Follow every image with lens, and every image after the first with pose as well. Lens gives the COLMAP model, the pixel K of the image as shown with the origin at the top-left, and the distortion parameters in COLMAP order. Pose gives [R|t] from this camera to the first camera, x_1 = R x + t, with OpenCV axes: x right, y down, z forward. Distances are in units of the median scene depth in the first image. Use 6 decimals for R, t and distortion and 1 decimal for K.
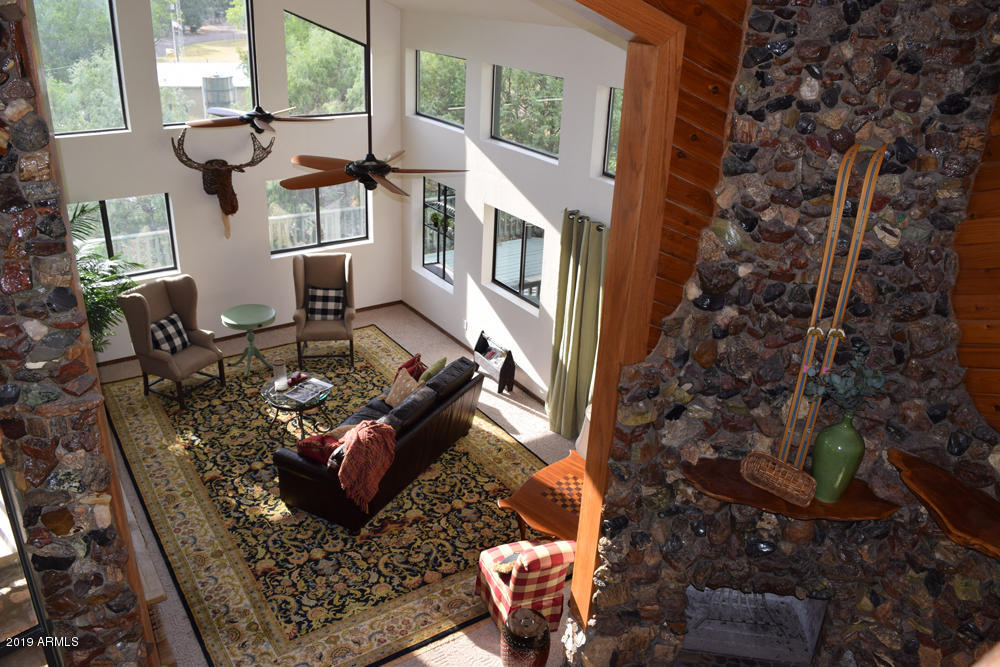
lens RADIAL K [[788.4, 0, 496.9], [0, 788.4, 330.9], [0, 0, 1]] dist [-0.095383, 0.023779]
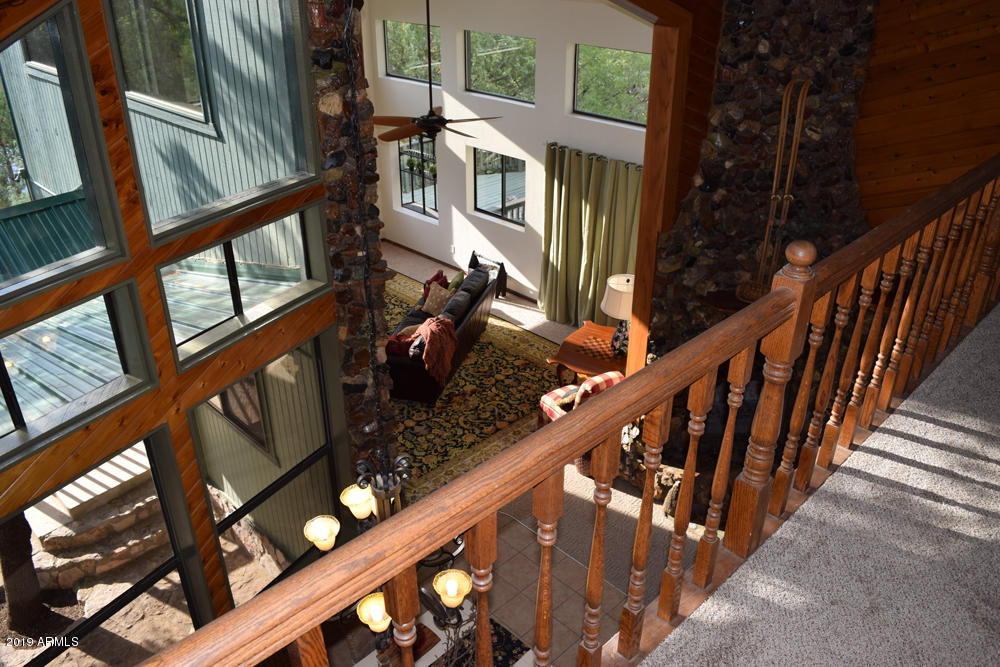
lens RADIAL K [[788.4, 0, 496.9], [0, 788.4, 330.9], [0, 0, 1]] dist [-0.095383, 0.023779]
pose [[0.980466, -0.129171, 0.148331, -0.364307], [0.118964, 0.990003, 0.075775, 0.070466], [-0.156636, -0.056649, 0.986030, -0.430693]]
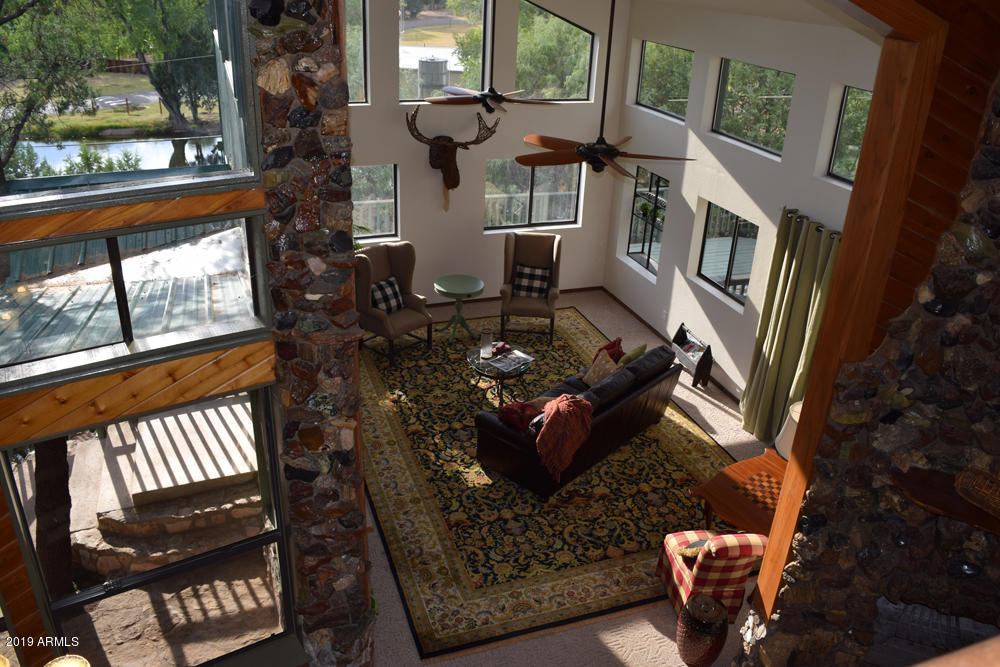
lens RADIAL K [[788.4, 0, 496.9], [0, 788.4, 330.9], [0, 0, 1]] dist [-0.095383, 0.023779]
pose [[0.968244, 0.105656, -0.226583, -0.040919], [-0.103392, 0.994400, 0.021874, 0.025287], [0.227625, 0.002247, 0.973746, -0.049492]]
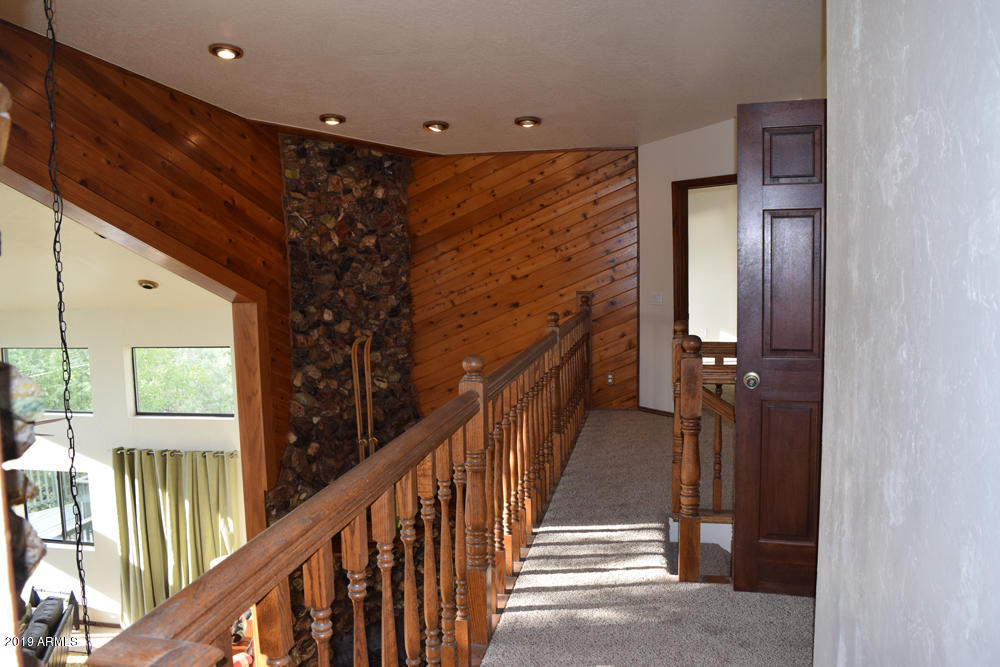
lens RADIAL K [[788.4, 0, 496.9], [0, 788.4, 330.9], [0, 0, 1]] dist [-0.095383, 0.023779]
pose [[0.697270, -0.121298, 0.706471, -0.531845], [0.344228, 0.921159, -0.181586, 0.170875], [-0.628746, 0.369802, 0.684051, -0.451893]]
